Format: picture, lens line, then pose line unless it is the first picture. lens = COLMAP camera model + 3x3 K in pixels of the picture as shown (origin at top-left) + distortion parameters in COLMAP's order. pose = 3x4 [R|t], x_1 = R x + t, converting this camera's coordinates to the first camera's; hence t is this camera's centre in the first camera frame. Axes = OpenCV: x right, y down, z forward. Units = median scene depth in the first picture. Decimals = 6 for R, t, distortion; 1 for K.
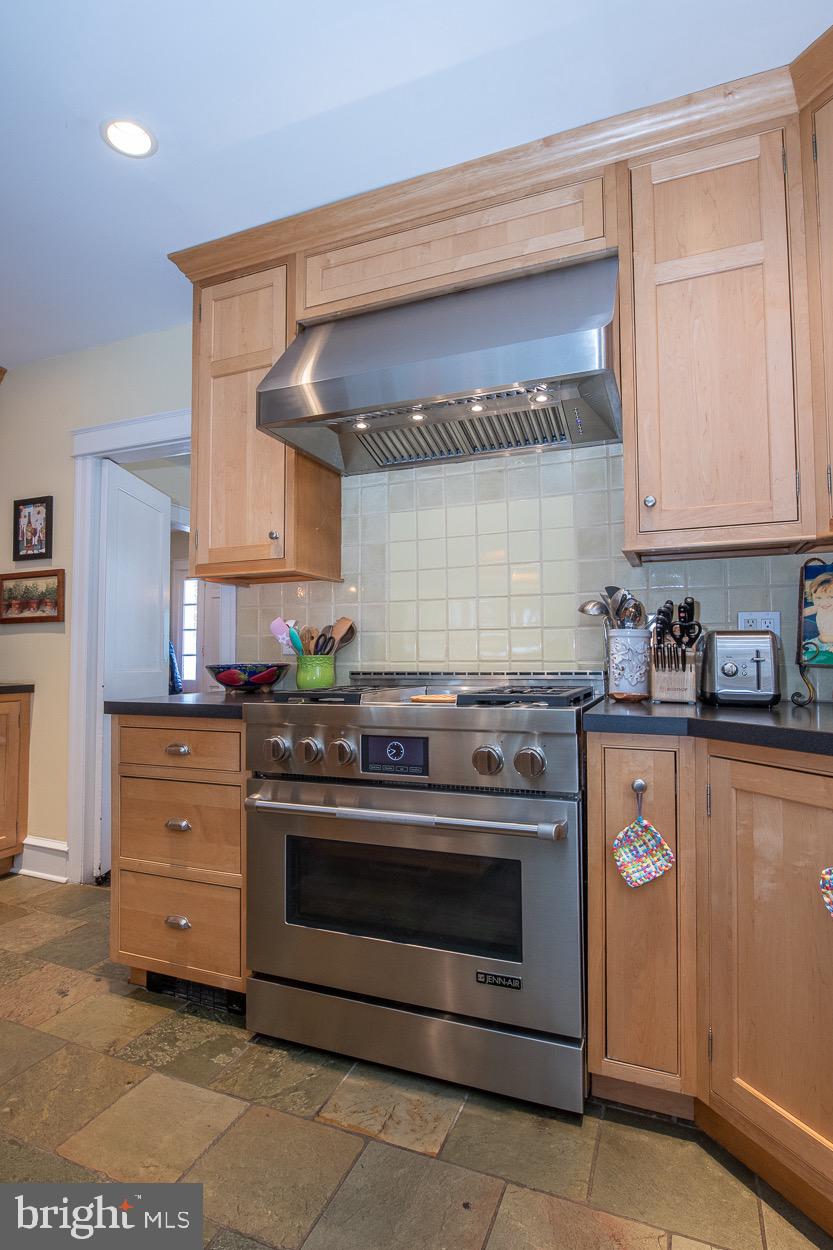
lens RADIAL K [[652.4, 0, 406.9], [0, 652.4, 627.6], [0, 0, 1]] dist [-0.016744, -0.000115]
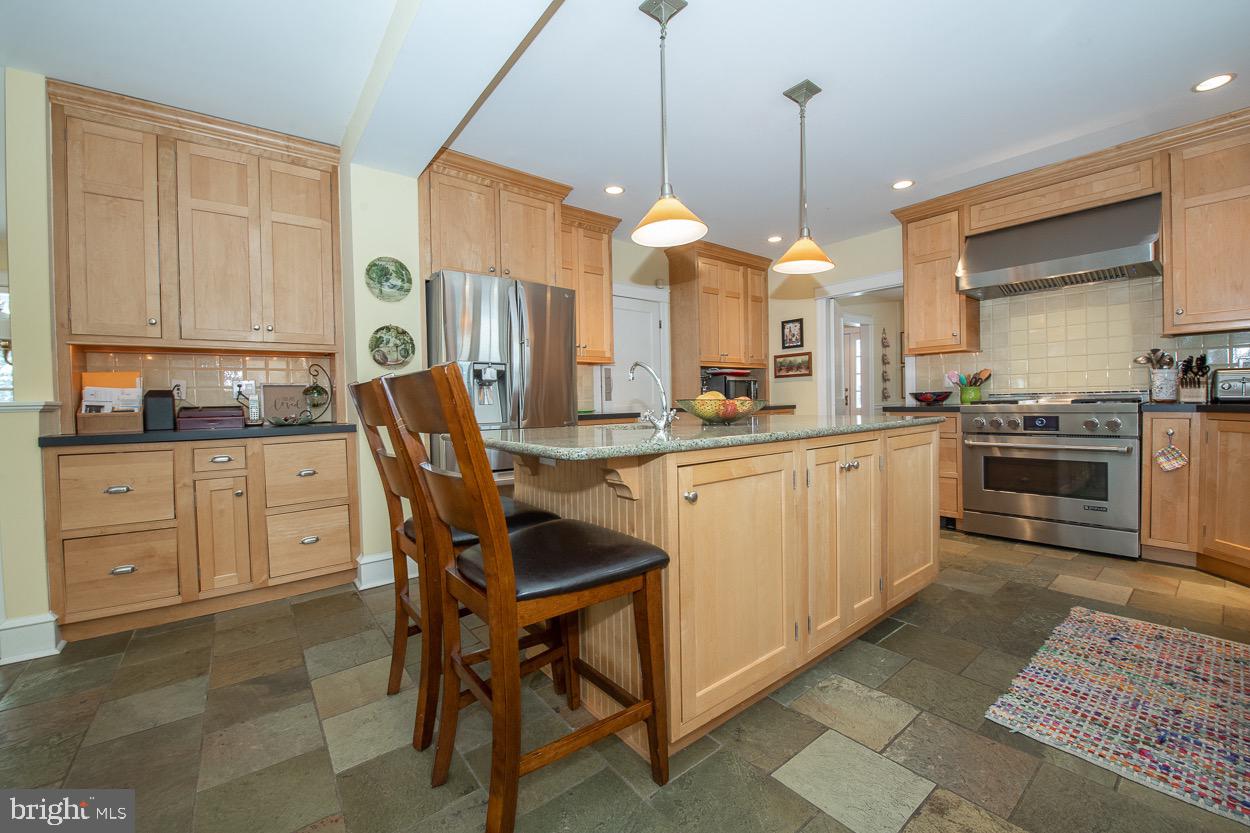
lens RADIAL K [[498.3, 0, 626.4], [0, 498.3, 410.3], [0, 0, 1]] dist [-0.017752, -0.001297]
pose [[0.877230, -0.006648, -0.480025, -0.452725], [0.040359, 0.997386, 0.059942, -0.031455], [0.478372, -0.071956, 0.875204, -1.274317]]
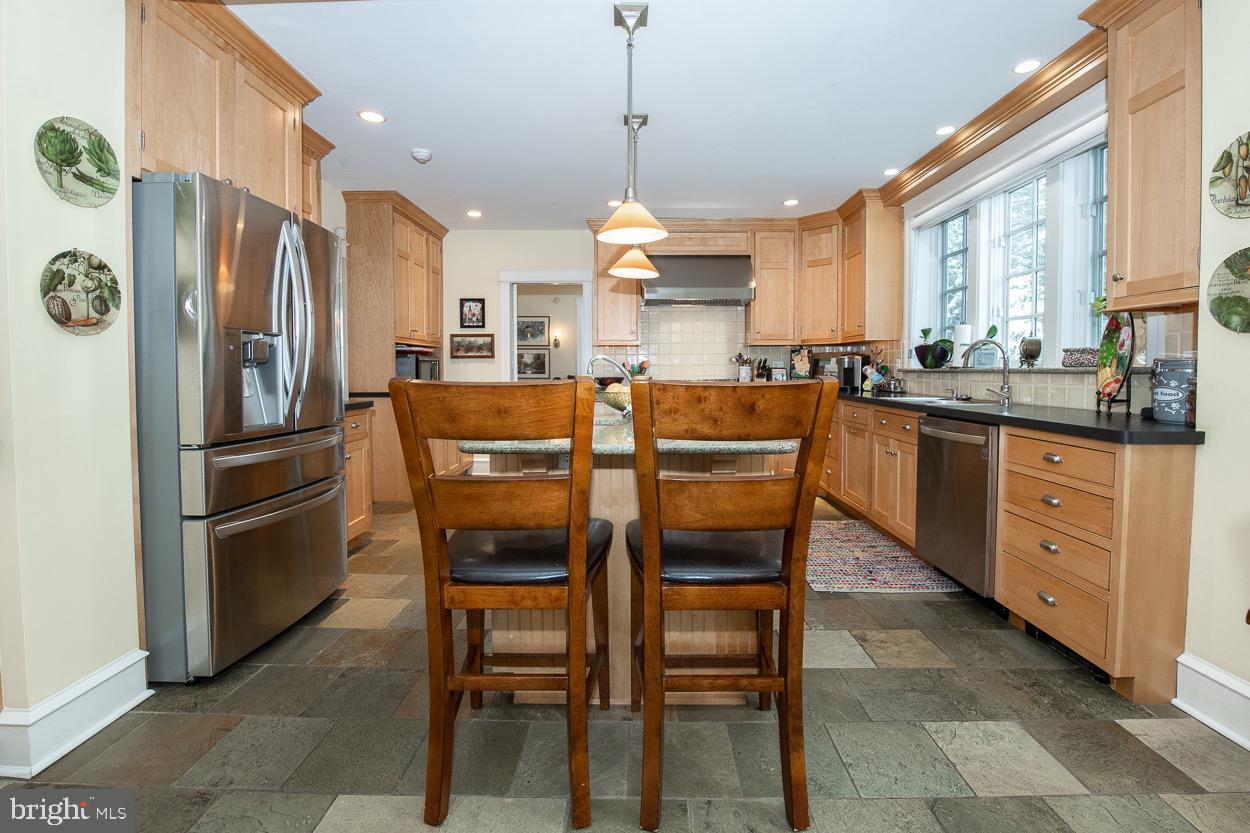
lens RADIAL K [[550.1, 0, 635.8], [0, 550.1, 382.1], [0, 0, 1]] dist [0.001502, -0.000524]
pose [[0.921985, -0.008071, 0.387141, -1.328606], [-0.017967, 0.997814, 0.063592, -0.090206], [-0.386808, -0.065587, 0.919825, -1.443221]]
